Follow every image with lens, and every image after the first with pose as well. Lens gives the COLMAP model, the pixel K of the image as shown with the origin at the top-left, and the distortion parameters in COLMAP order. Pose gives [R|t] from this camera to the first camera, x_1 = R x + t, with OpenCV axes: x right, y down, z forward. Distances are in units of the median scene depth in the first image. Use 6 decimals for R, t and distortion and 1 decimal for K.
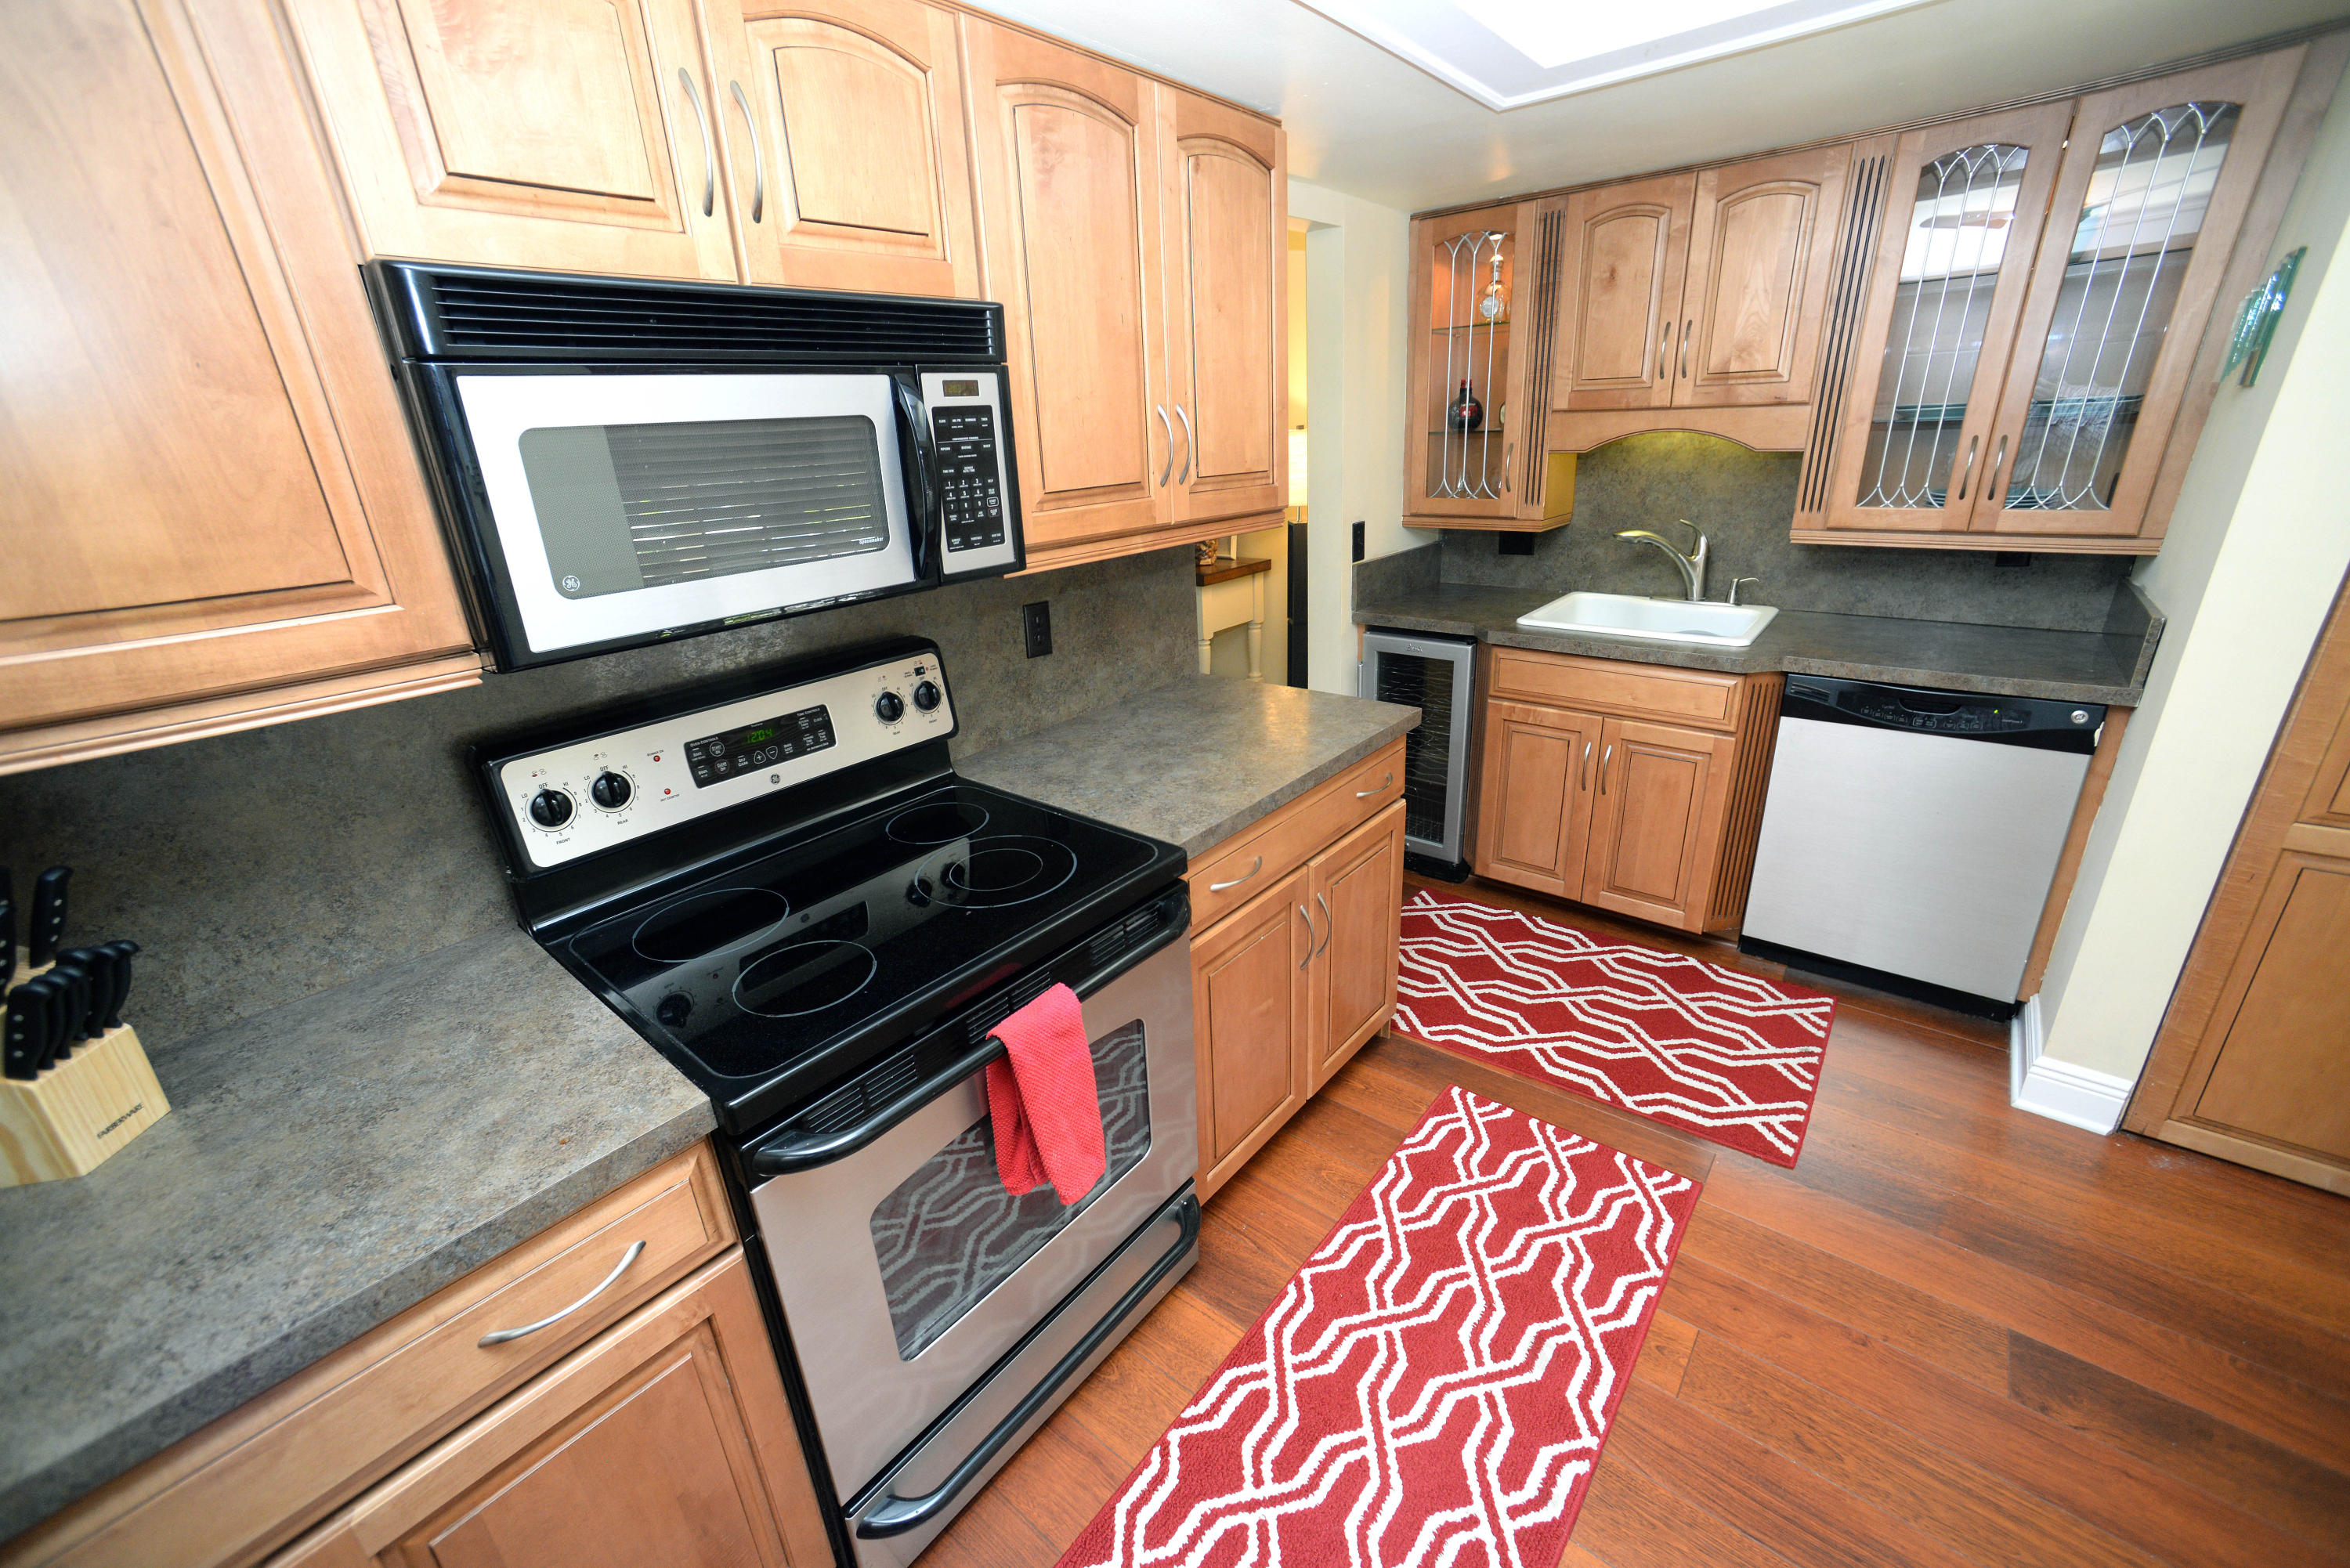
lens RADIAL K [[927.0, 0, 1173.3], [0, 927.0, 777.7], [0, 0, 1]] dist [-0.028166, 0.000249]
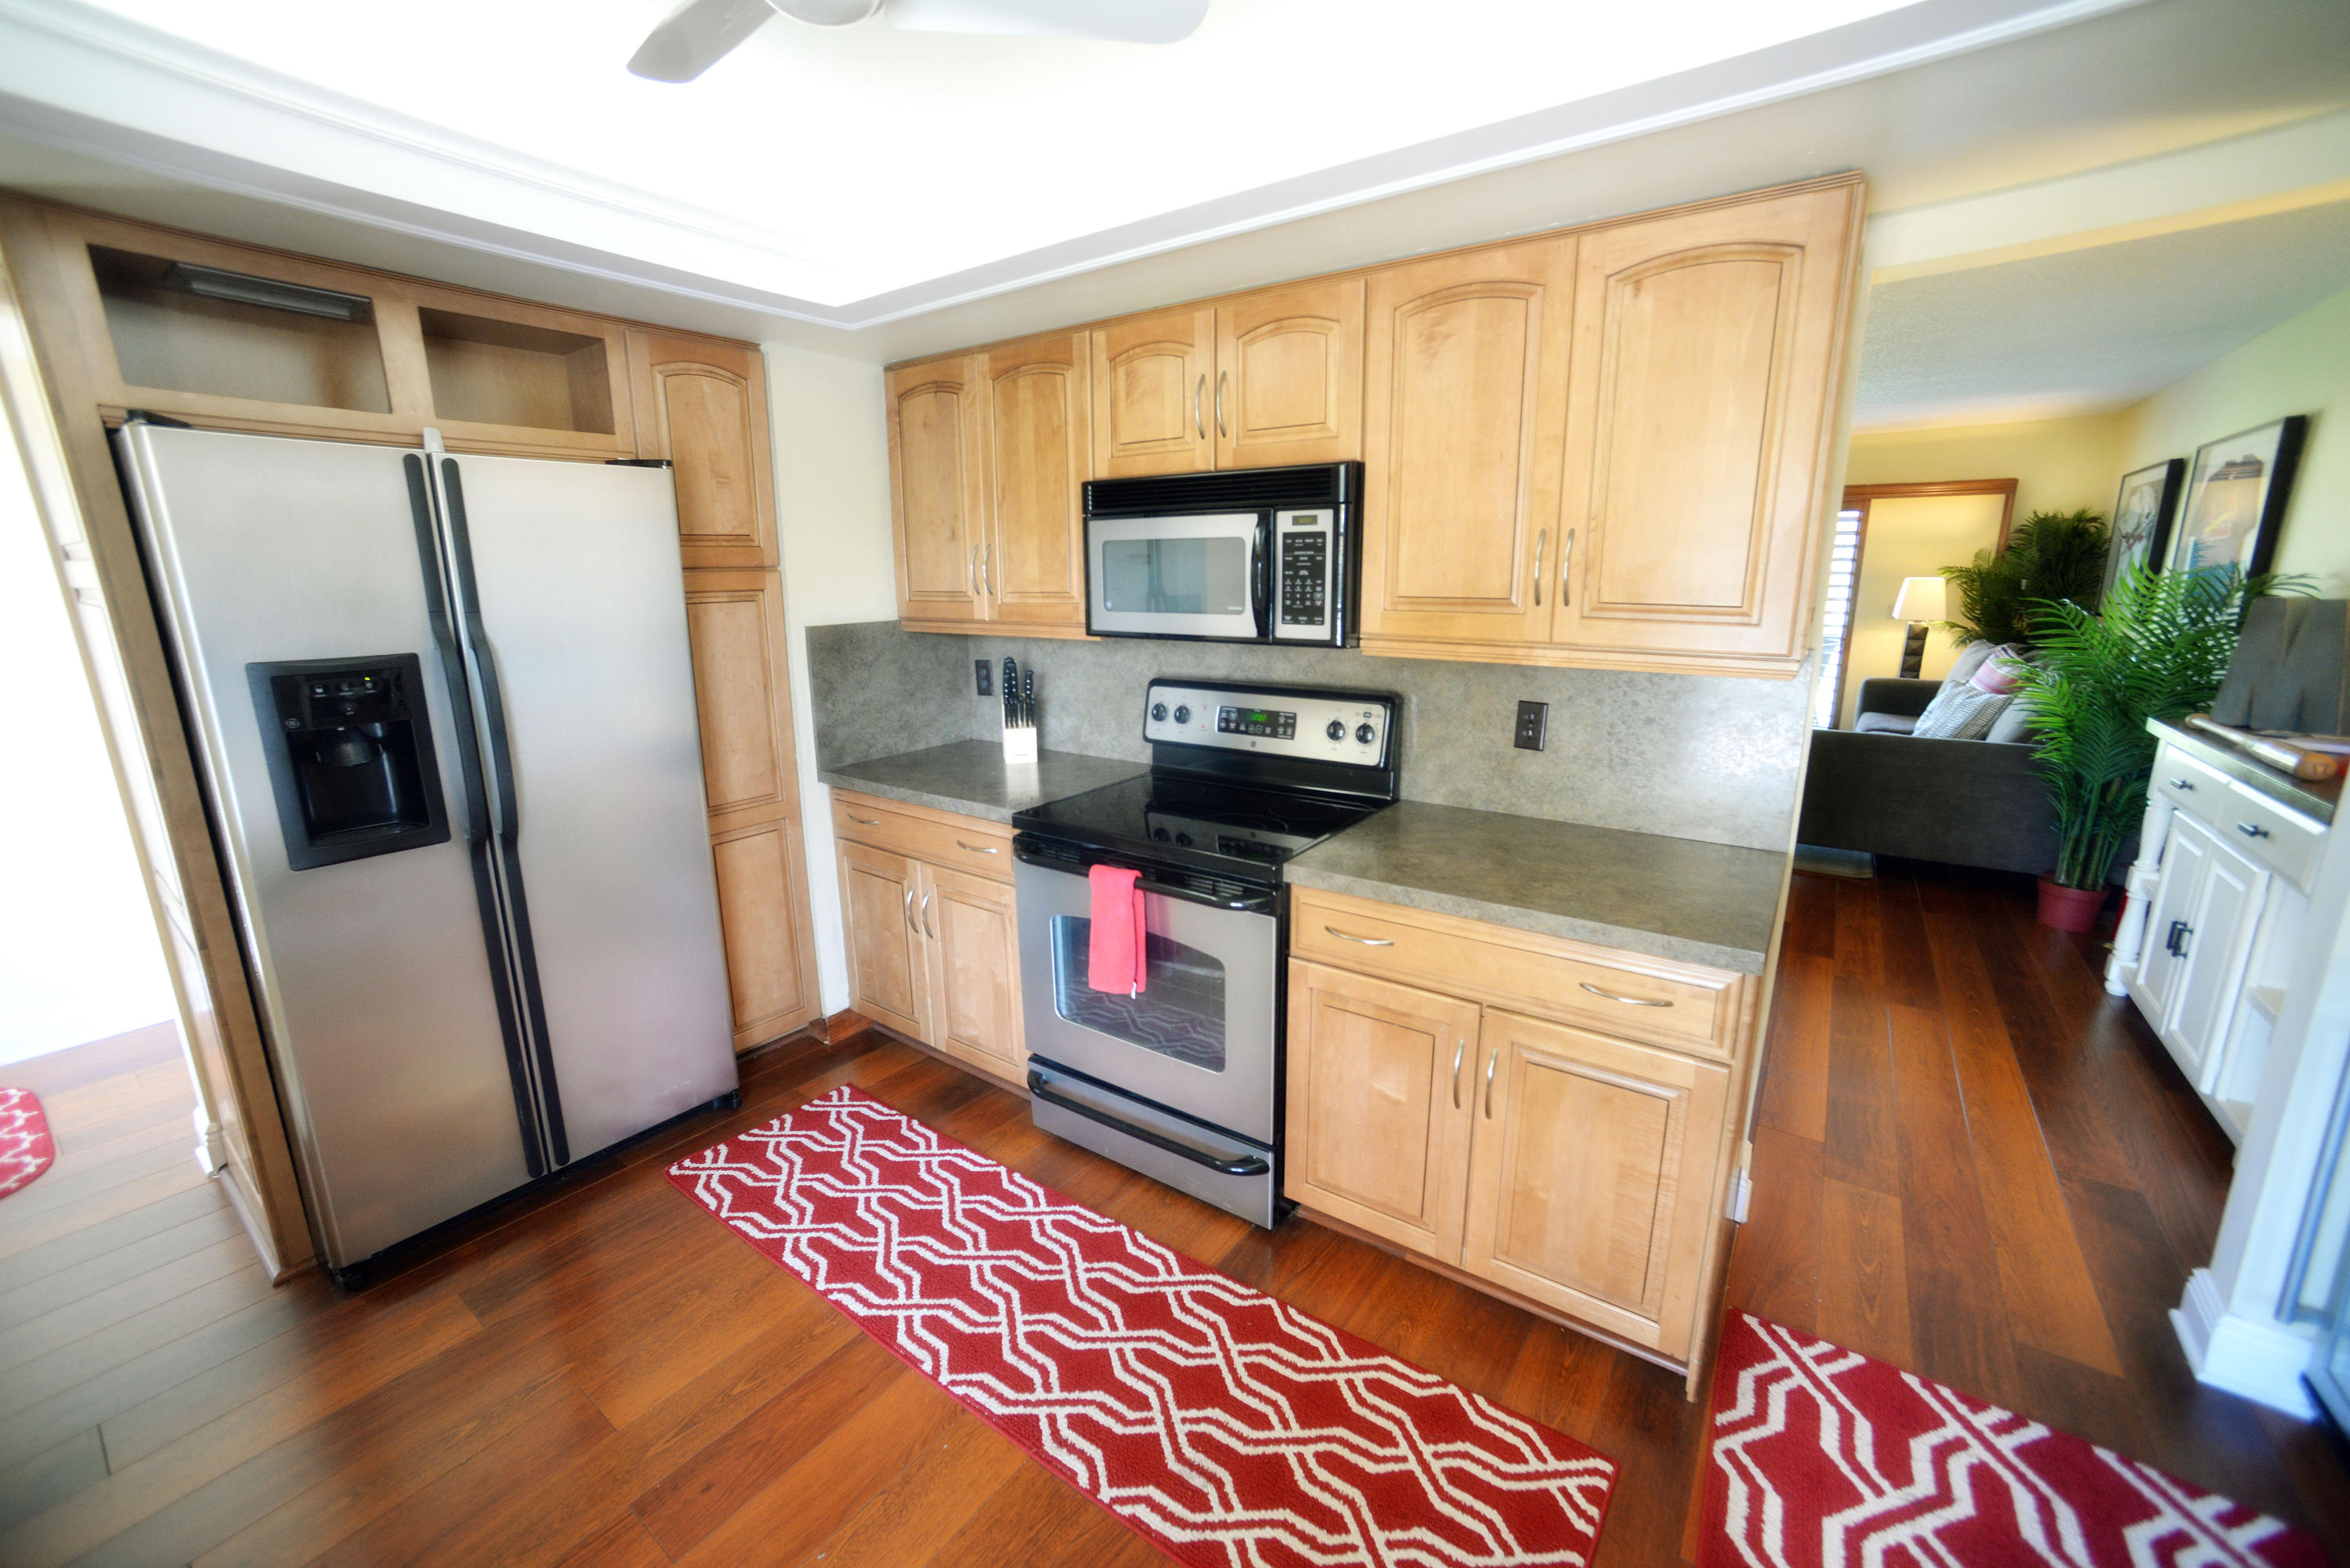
lens RADIAL K [[927.0, 0, 1180.9], [0, 927.0, 782.1], [0, 0, 1]] dist [-0.028166, 0.000249]
pose [[0.090656, 0.275650, -0.956974, 1.262311], [-0.350660, 0.908227, 0.228390, -0.292033], [0.932105, 0.314867, 0.178996, 0.638510]]
